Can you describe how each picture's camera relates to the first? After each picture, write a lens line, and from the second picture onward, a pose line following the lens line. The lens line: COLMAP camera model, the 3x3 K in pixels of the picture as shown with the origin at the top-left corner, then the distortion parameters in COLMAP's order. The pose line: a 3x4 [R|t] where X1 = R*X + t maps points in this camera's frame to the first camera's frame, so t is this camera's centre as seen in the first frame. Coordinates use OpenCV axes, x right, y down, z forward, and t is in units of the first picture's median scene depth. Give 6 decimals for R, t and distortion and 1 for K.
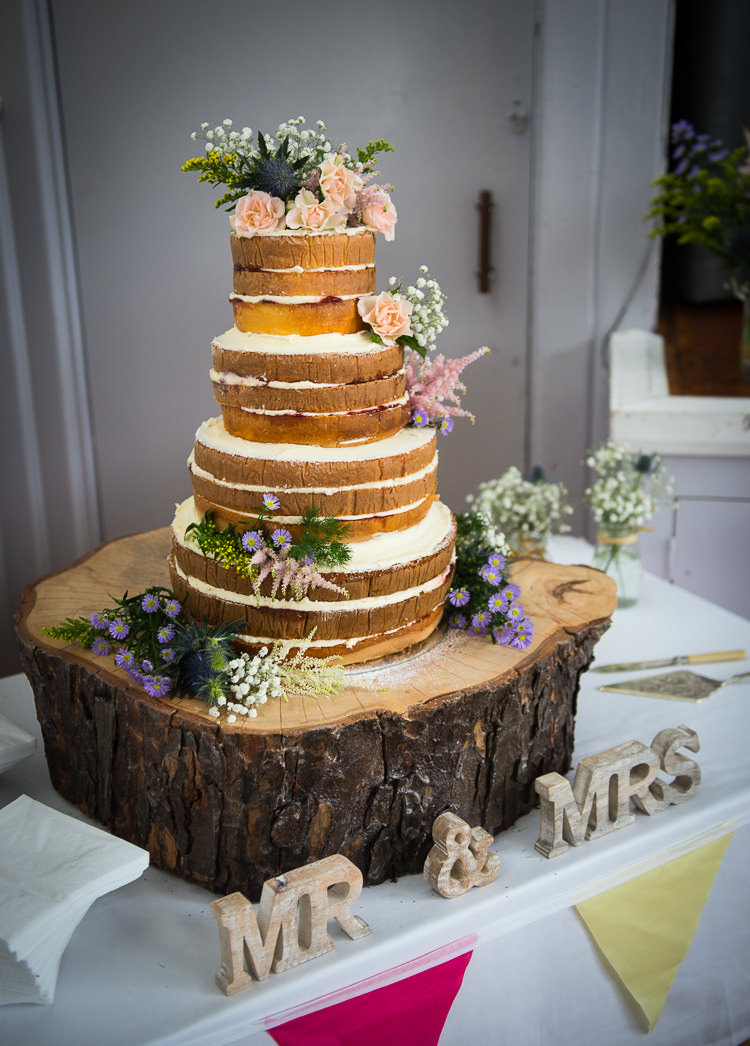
lens RADIAL K [[1472.5, 0, 377.0], [0, 1472.5, 522.8], [0, 0, 1]] dist [0.017819, 0.000000]
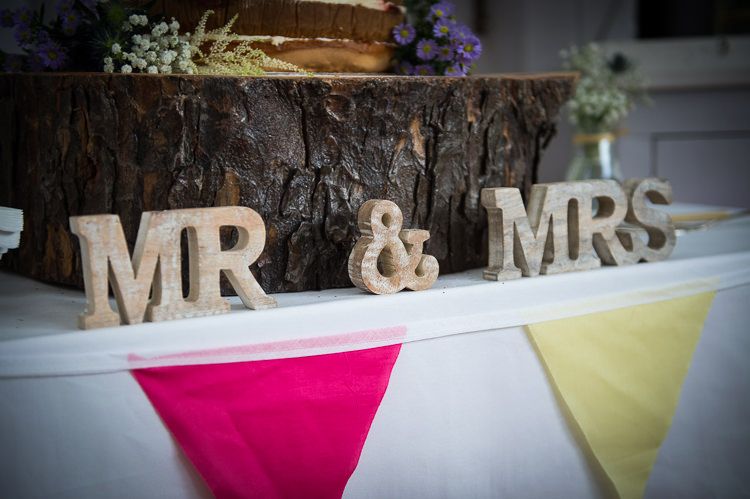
lens RADIAL K [[1178.8, 0, 356.0], [0, 1178.8, 254.8], [0, 0, 1]] dist [0.097047, 0.000000]
pose [[0.998009, 0.001923, -0.063041, 0.079624], [-0.012442, 0.985898, -0.166885, 0.343031], [0.061831, 0.167337, 0.983959, 0.313022]]
